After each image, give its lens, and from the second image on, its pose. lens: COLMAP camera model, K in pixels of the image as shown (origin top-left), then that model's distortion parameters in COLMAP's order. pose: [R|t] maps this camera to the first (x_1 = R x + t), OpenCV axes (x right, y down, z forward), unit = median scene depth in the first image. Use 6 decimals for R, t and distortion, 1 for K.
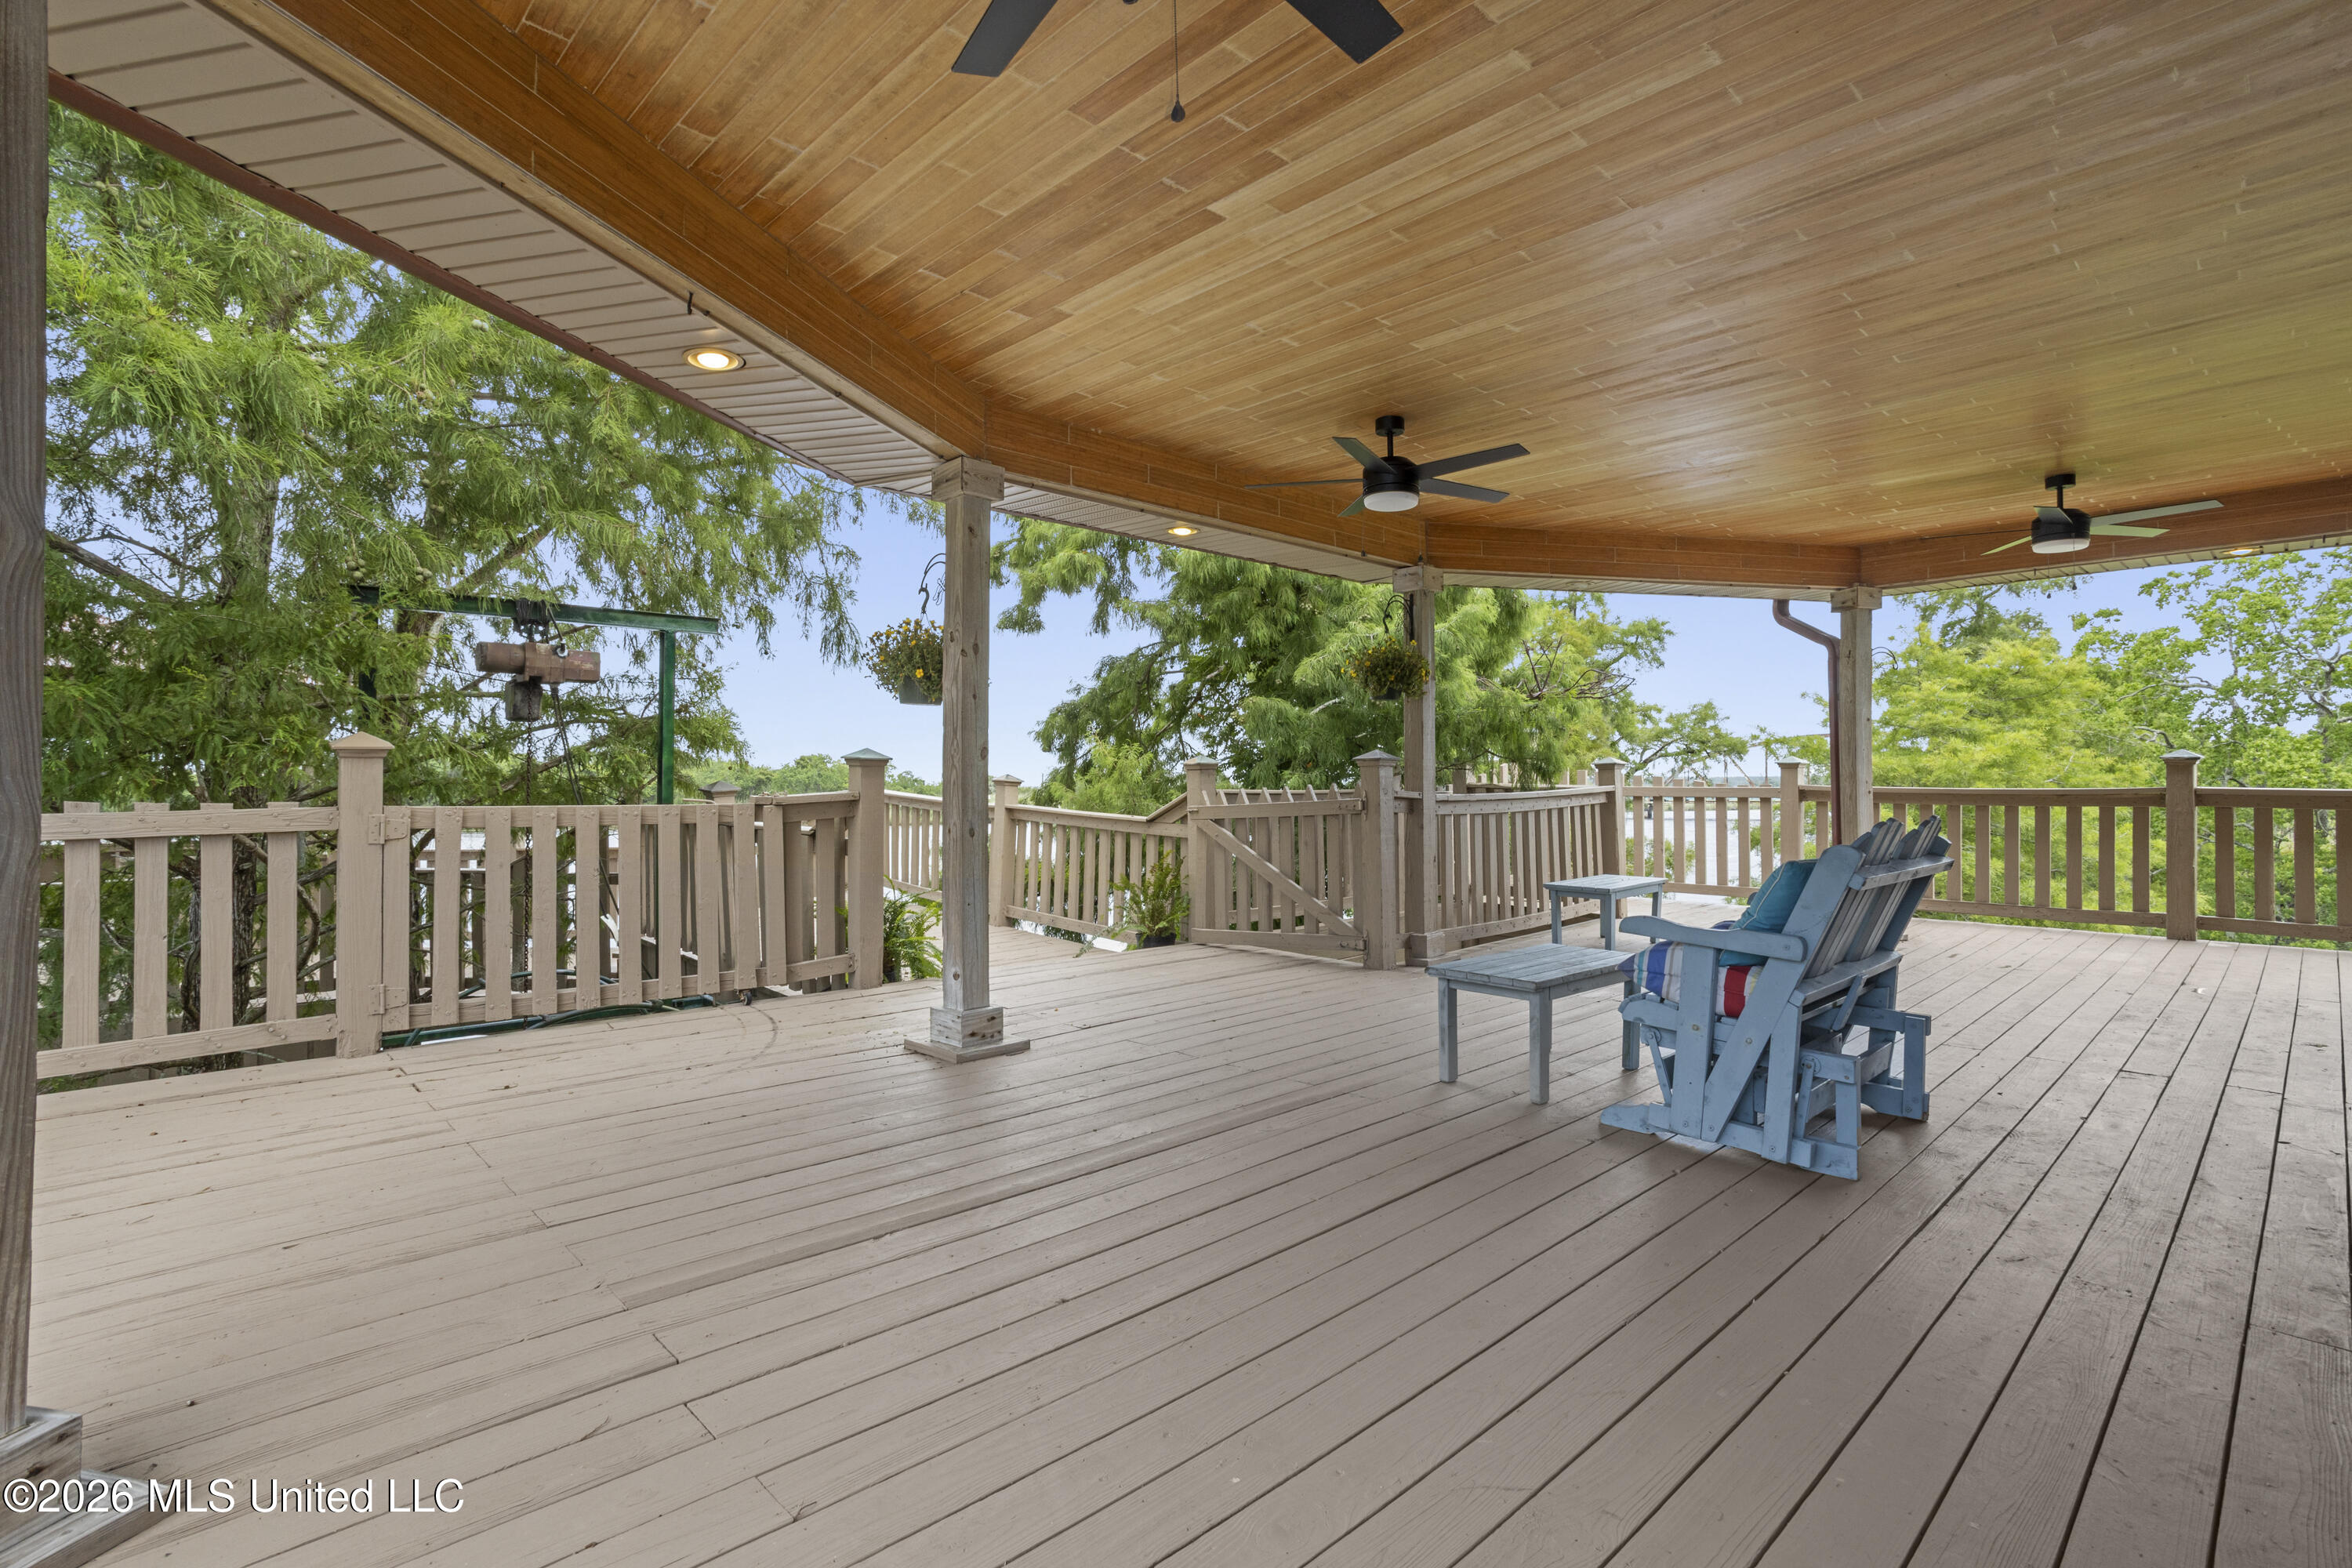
lens RADIAL K [[1140.8, 0, 1167.3], [0, 1140.8, 787.4], [0, 0, 1]] dist [-0.040684, 0.027209]
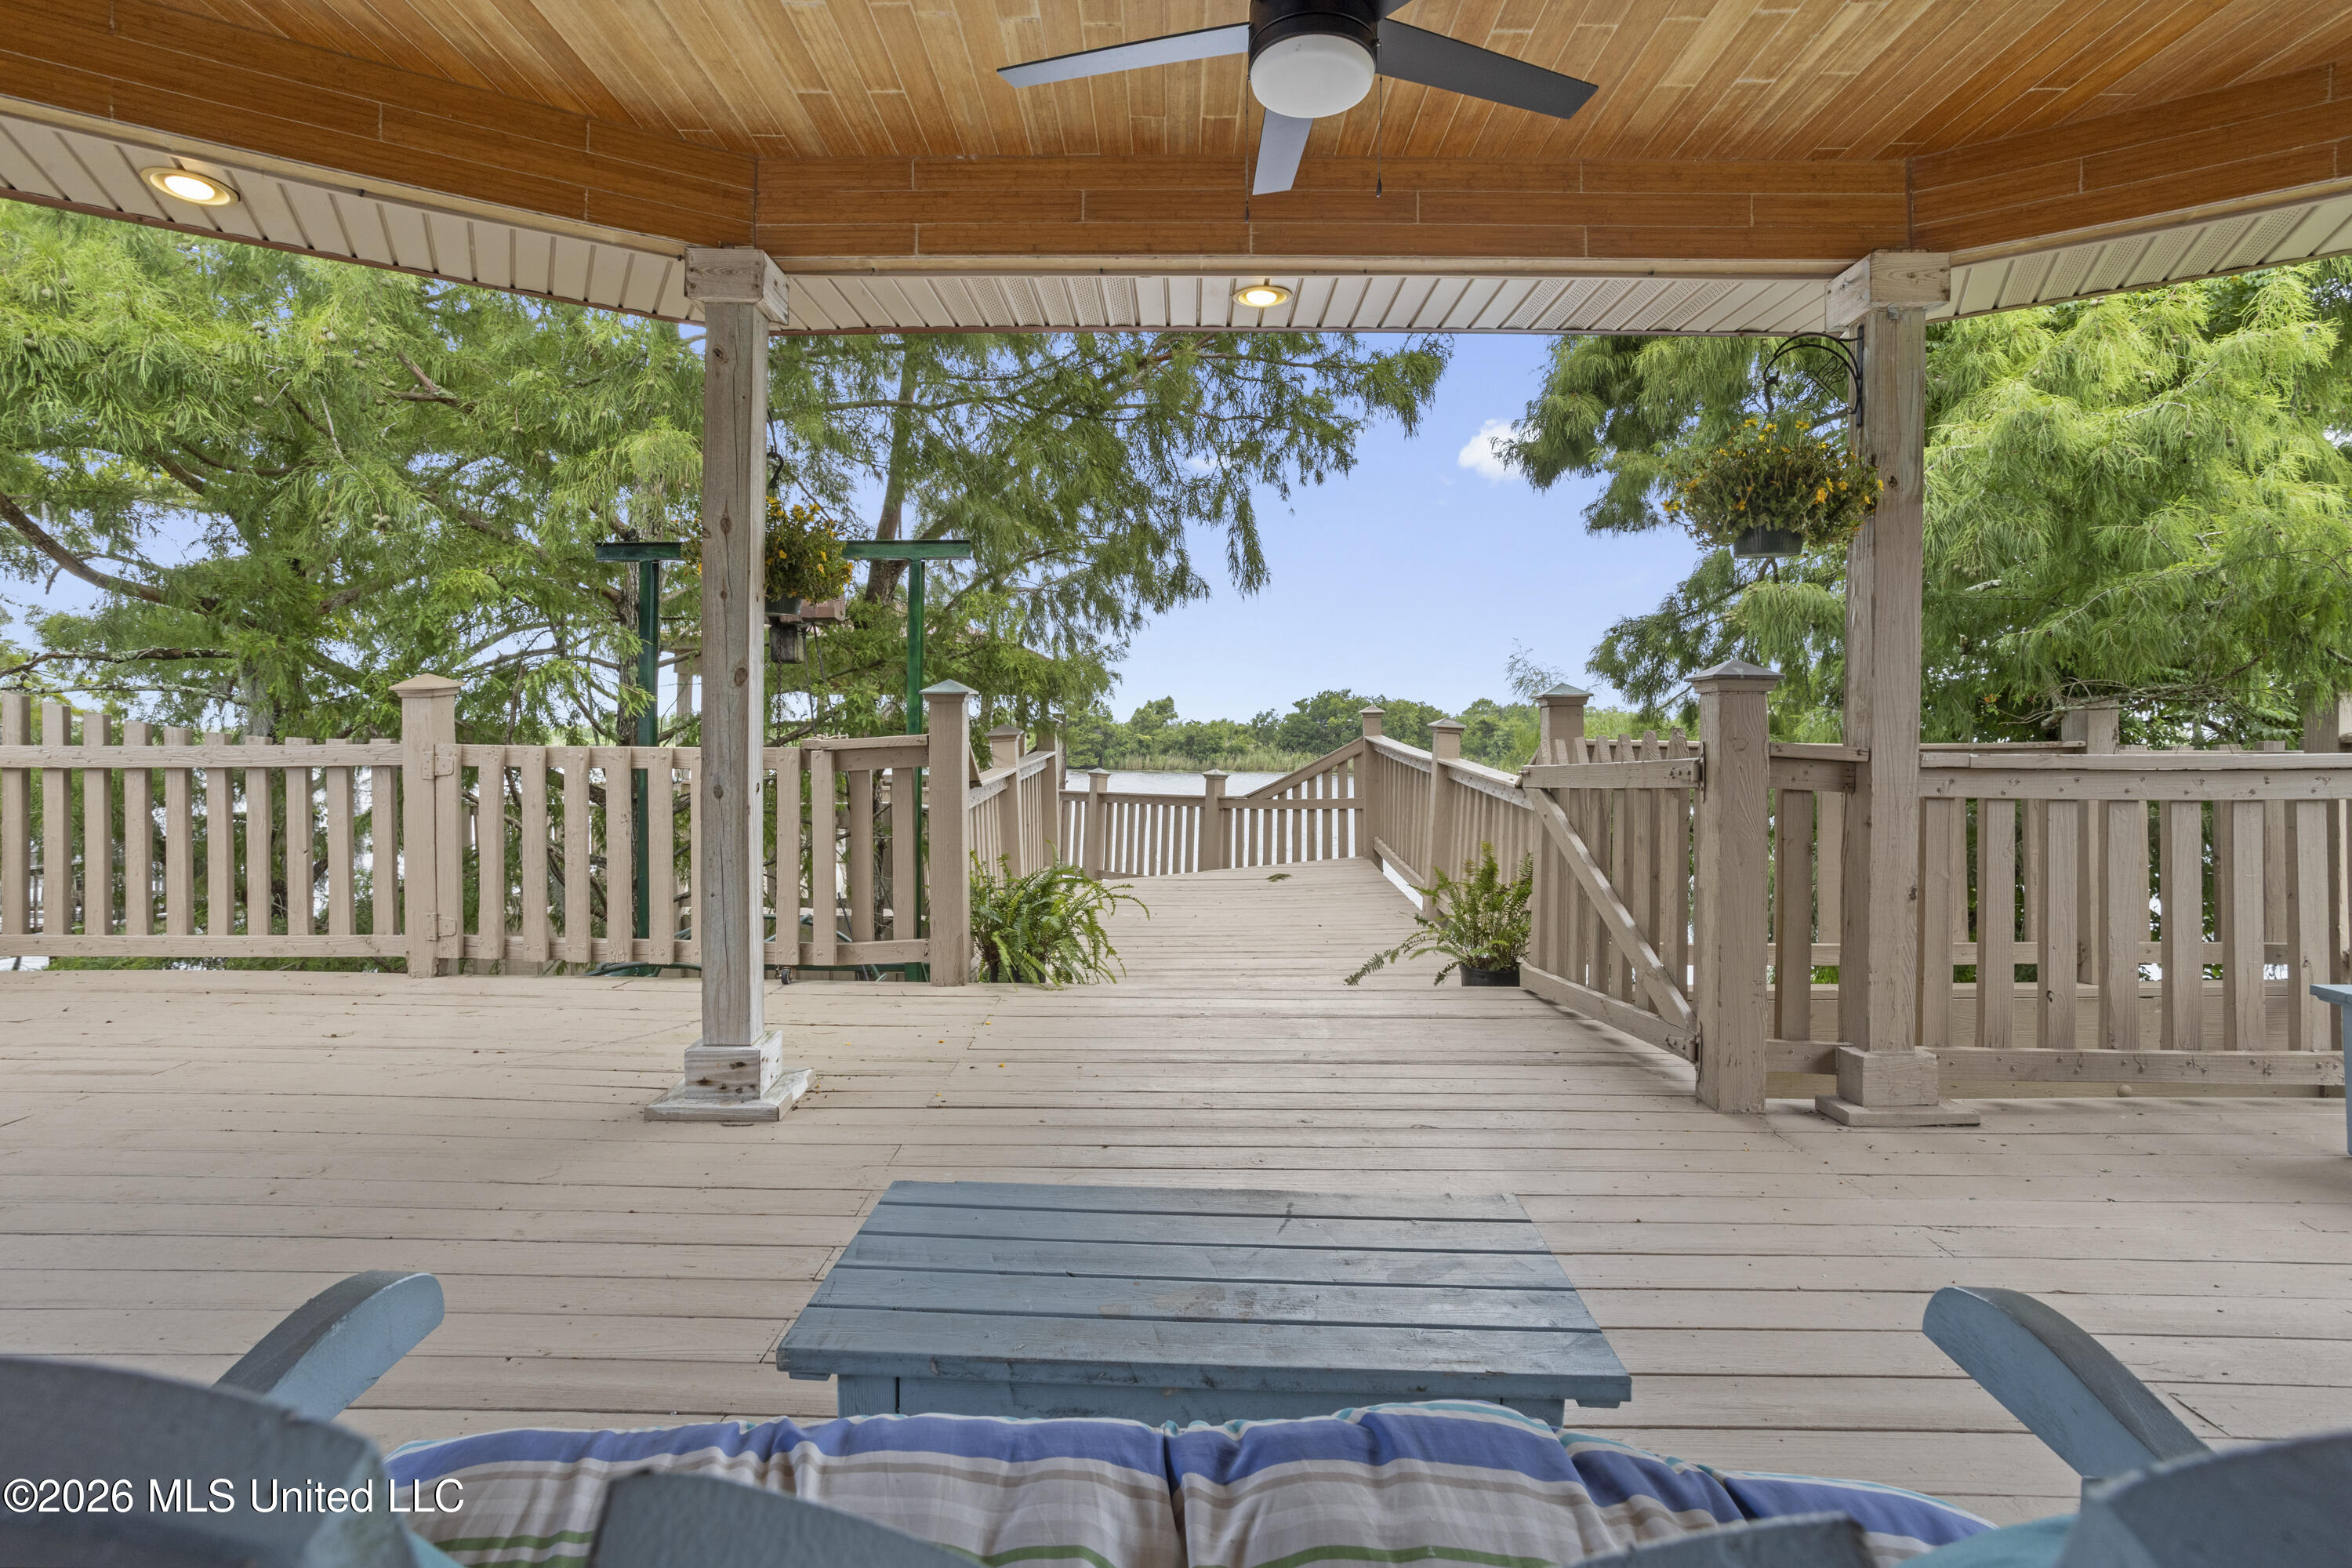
lens RADIAL K [[1140.8, 0, 1176.3], [0, 1140.8, 743.4], [0, 0, 1]] dist [-0.056219, 0.039581]
pose [[0.716240, 0.009386, -0.697791, 0.506902], [-0.007199, 0.999956, 0.006062, 0.005210], [0.697817, 0.000682, 0.716276, 0.706534]]
